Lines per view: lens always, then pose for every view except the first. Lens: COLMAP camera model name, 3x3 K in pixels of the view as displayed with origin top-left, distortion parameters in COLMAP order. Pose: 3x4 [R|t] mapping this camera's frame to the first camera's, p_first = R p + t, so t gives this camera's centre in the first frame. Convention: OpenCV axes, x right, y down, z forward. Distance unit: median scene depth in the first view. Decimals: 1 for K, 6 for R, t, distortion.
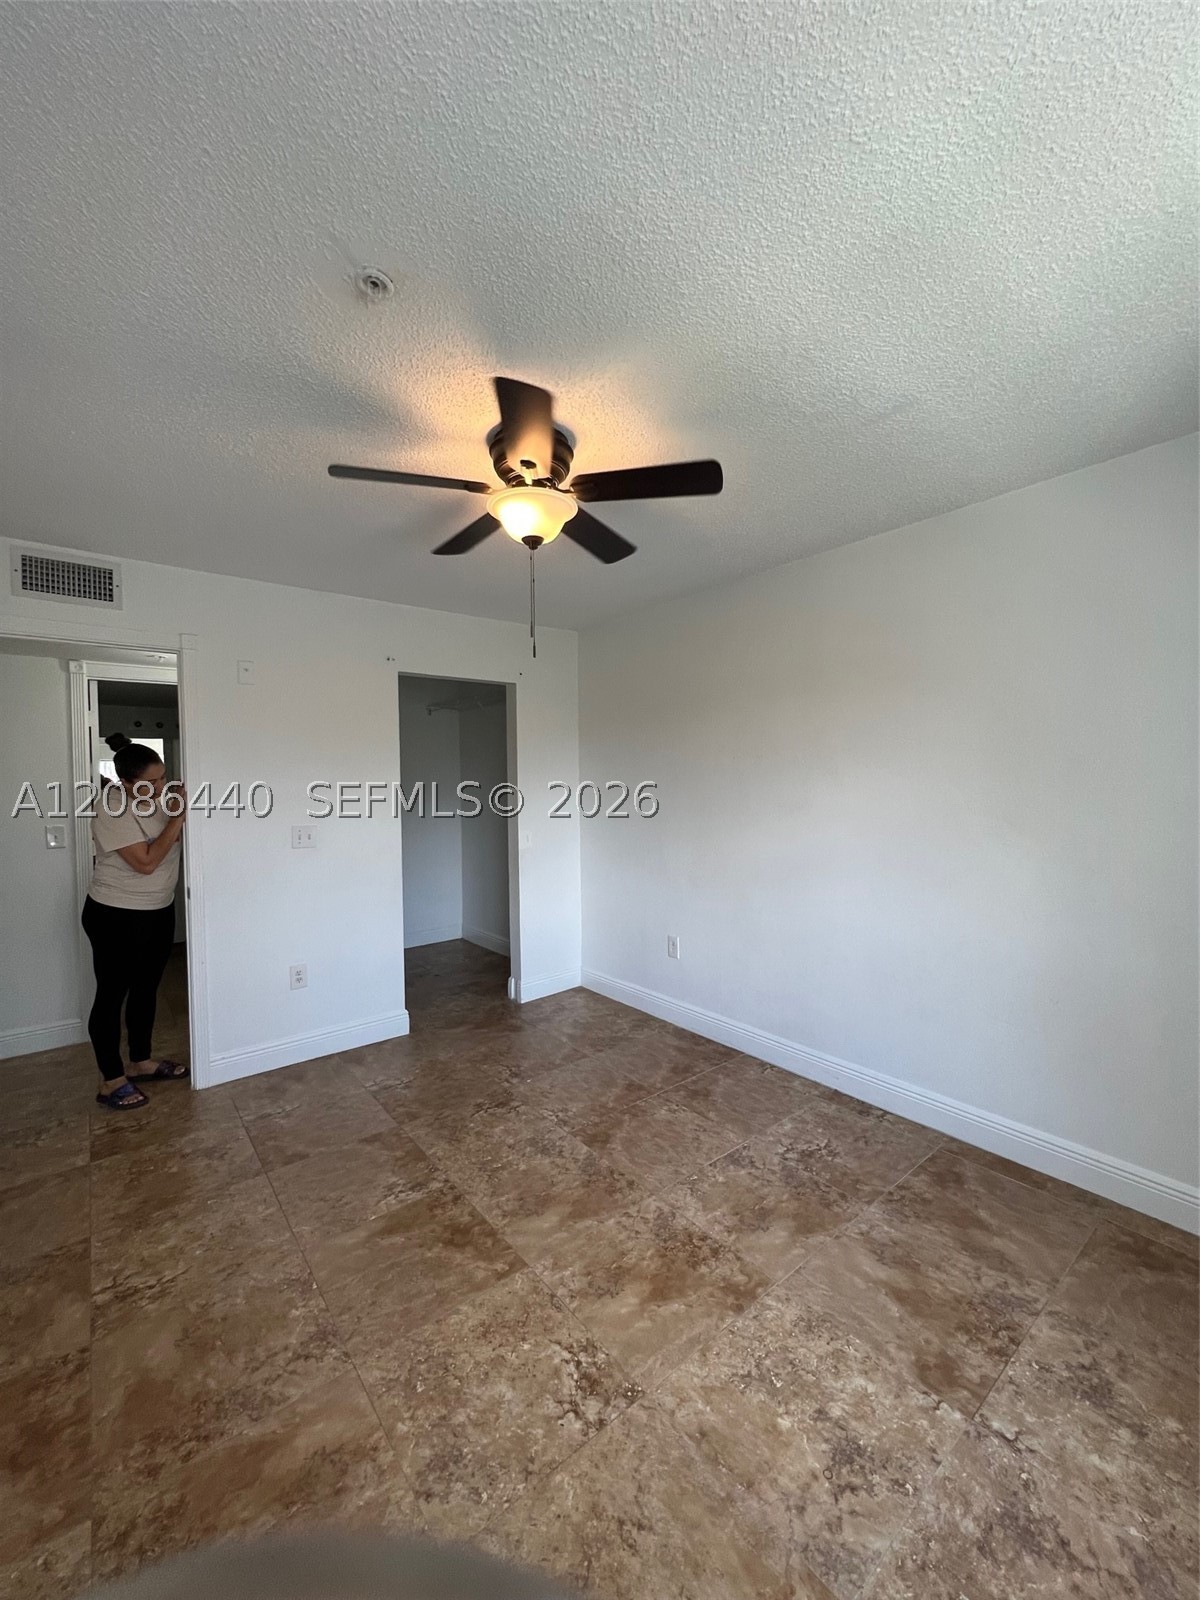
lens RADIAL K [[644.7, 0, 598.5], [0, 644.7, 799.8], [0, 0, 1]] dist [-0.011577, 0.002583]
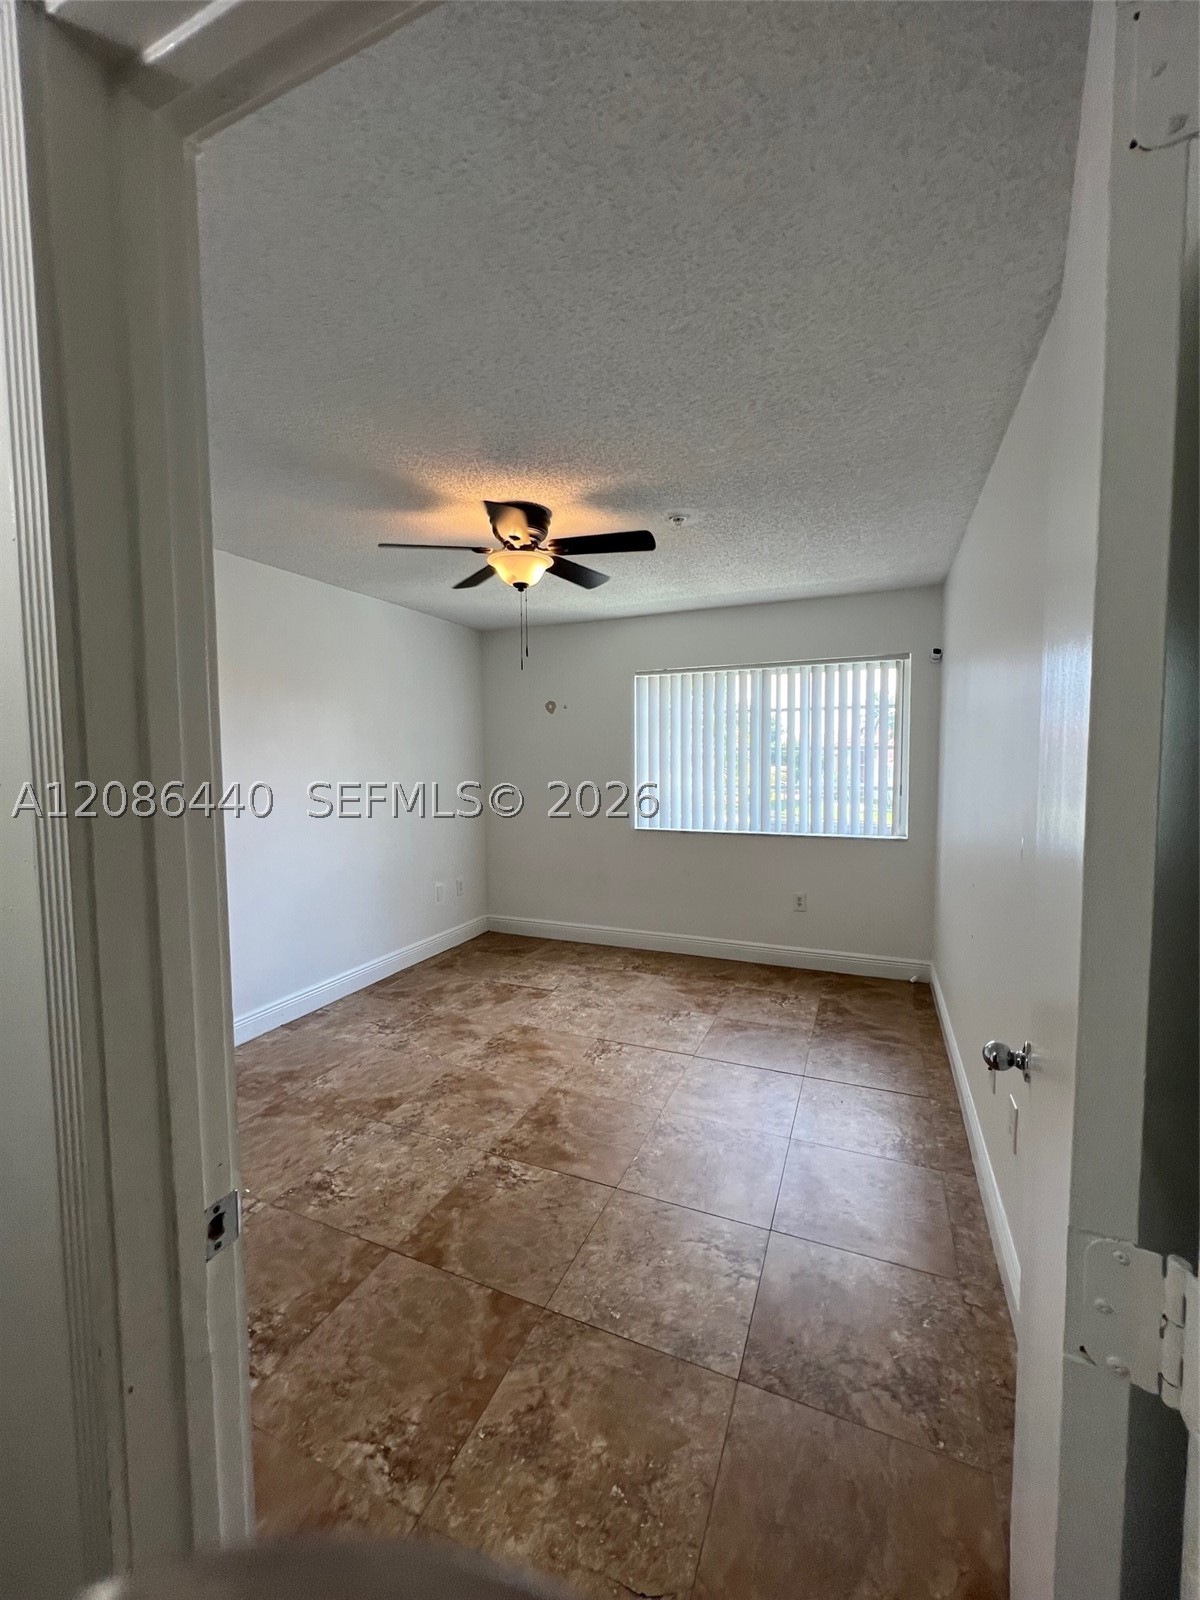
lens RADIAL K [[644.7, 0, 591.2], [0, 644.7, 801.2], [0, 0, 1]] dist [-0.011577, 0.002583]
pose [[-0.468875, -0.045537, 0.882090, -1.251513], [0.040913, 0.996478, 0.073190, -0.039597], [-0.882317, 0.070406, -0.465360, 1.353945]]
